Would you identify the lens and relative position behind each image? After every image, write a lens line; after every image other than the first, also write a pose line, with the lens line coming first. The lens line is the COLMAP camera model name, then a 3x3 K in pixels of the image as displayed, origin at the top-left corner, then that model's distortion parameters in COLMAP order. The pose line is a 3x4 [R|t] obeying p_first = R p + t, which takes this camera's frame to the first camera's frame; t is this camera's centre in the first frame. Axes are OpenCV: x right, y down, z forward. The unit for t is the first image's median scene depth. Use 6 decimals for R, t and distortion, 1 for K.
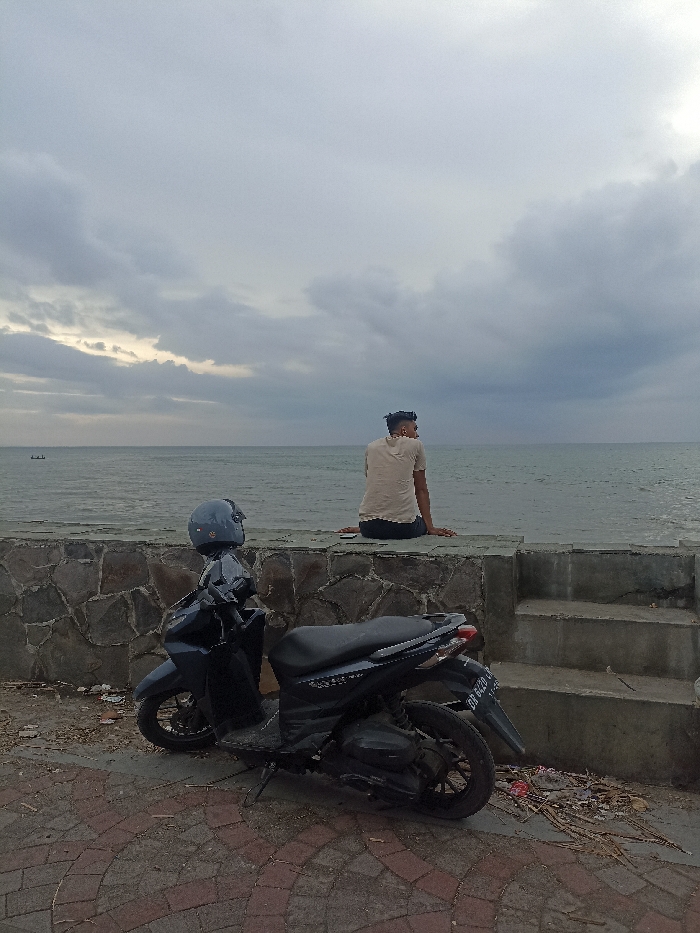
lens RADIAL K [[697.3, 0, 346.2], [0, 697.3, 463.2], [0, 0, 1]] dist [0.045010, -0.009289]
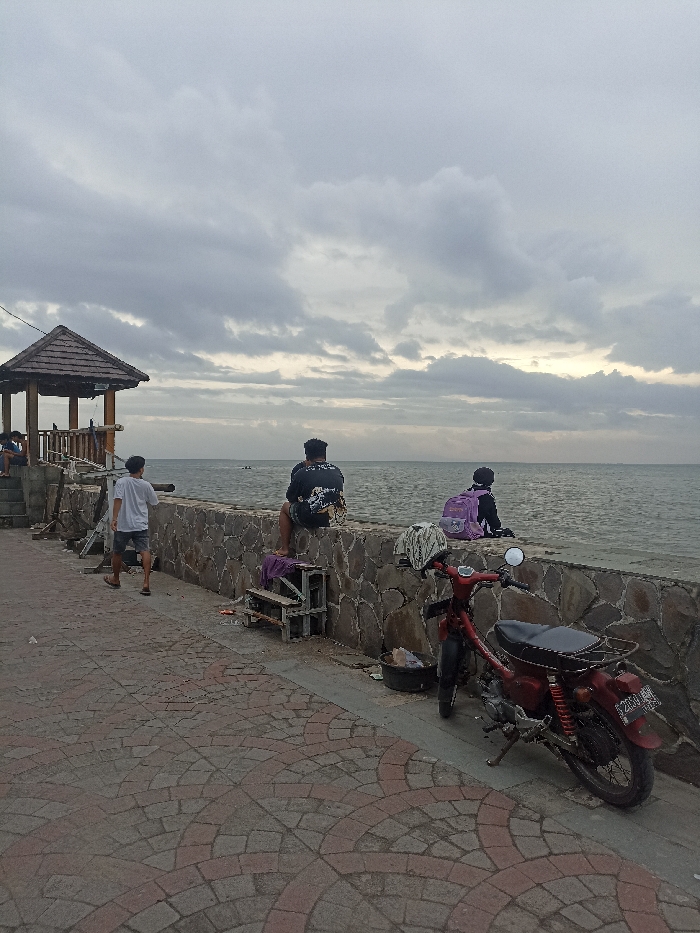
lens RADIAL K [[697.3, 0, 352.5], [0, 697.3, 471.9], [0, 0, 1]] dist [0.045010, -0.009289]
pose [[0.800338, 0.018389, -0.599267, 0.031553], [-0.025473, 0.999670, -0.003344, -0.001867], [0.599008, 0.017941, 0.800542, 0.054360]]
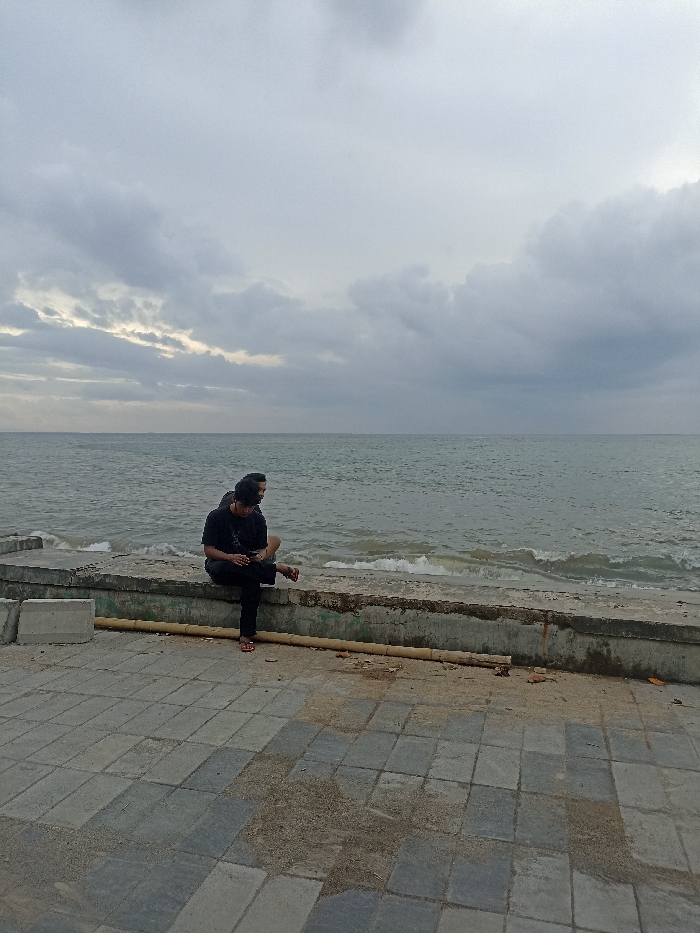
lens RADIAL K [[697.3, 0, 350.6], [0, 697.3, 466.4], [0, 0, 1]] dist [0.045010, -0.009289]
pose [[0.999680, 0.013942, -0.021103, -0.018307], [-0.013504, 0.999694, 0.020749, 0.000931], [0.021386, -0.020458, 0.999562, -0.051948]]
